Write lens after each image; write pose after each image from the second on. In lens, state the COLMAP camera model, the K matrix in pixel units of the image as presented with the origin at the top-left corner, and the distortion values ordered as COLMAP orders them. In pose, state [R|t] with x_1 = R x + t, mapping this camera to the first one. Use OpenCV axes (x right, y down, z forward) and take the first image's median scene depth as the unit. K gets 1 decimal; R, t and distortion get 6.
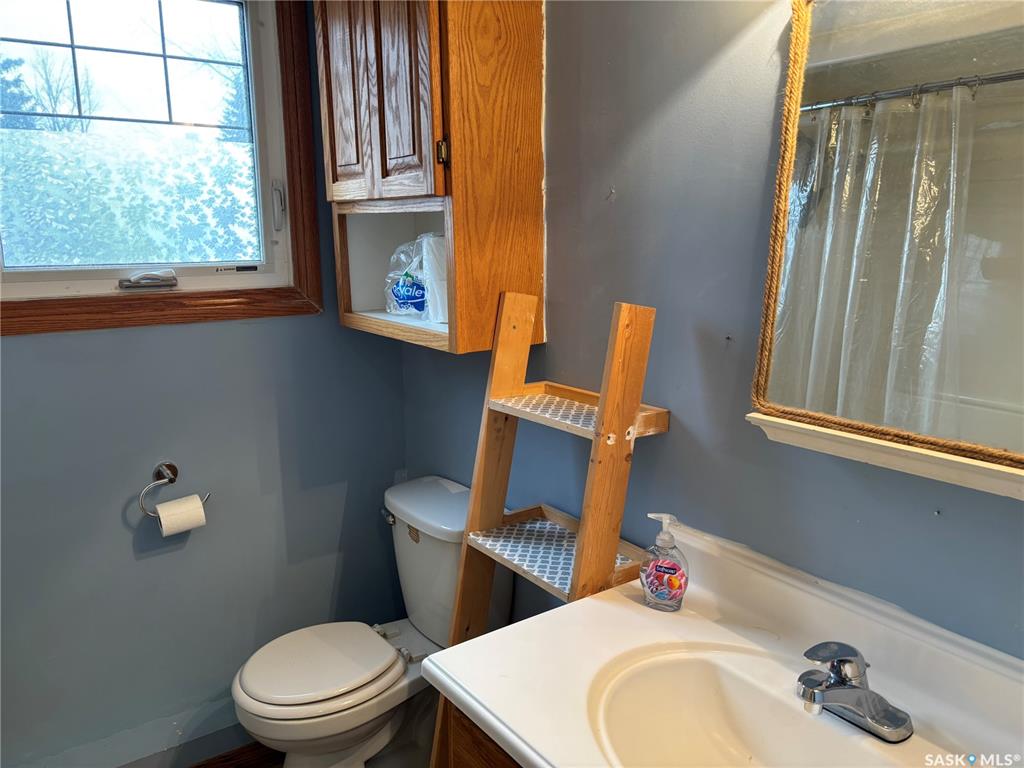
lens RADIAL K [[770.2, 0, 509.3], [0, 770.2, 386.2], [0, 0, 1]] dist [0.043440, -0.043500]
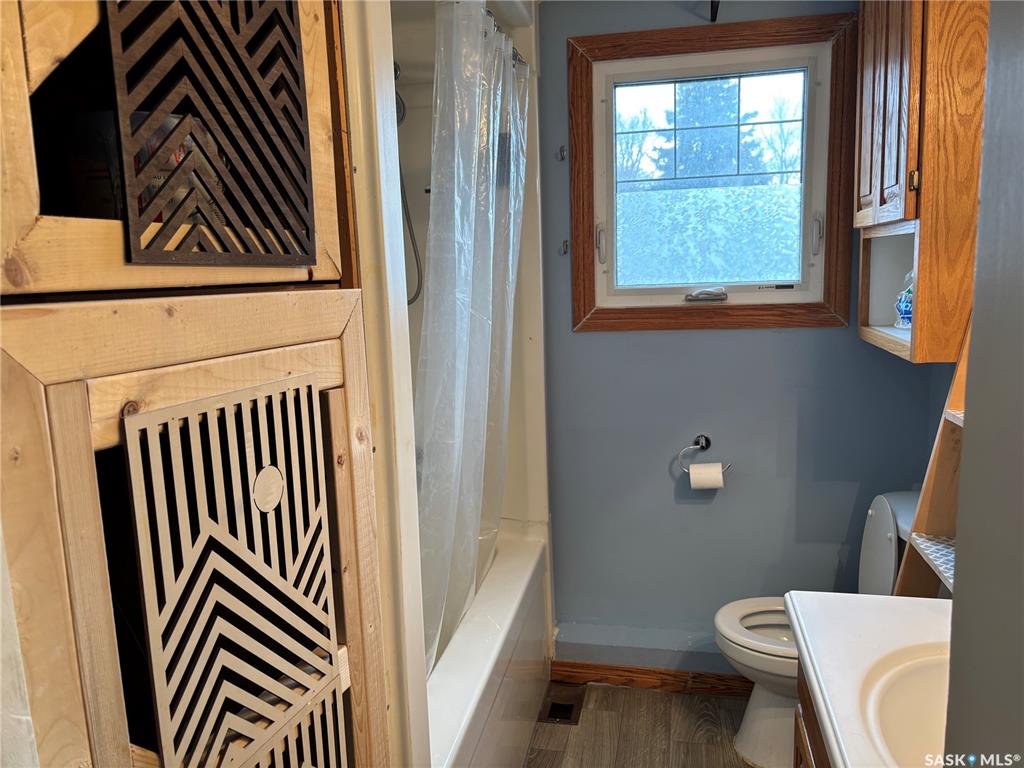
lens RADIAL K [[770.2, 0, 518.9], [0, 770.2, 382.7], [0, 0, 1]] dist [0.043440, -0.043500]
pose [[0.675006, 0.093916, -0.731811, 0.334384], [-0.120481, 0.992583, 0.016253, 0.032087], [0.727909, 0.077198, 0.681314, -0.136027]]
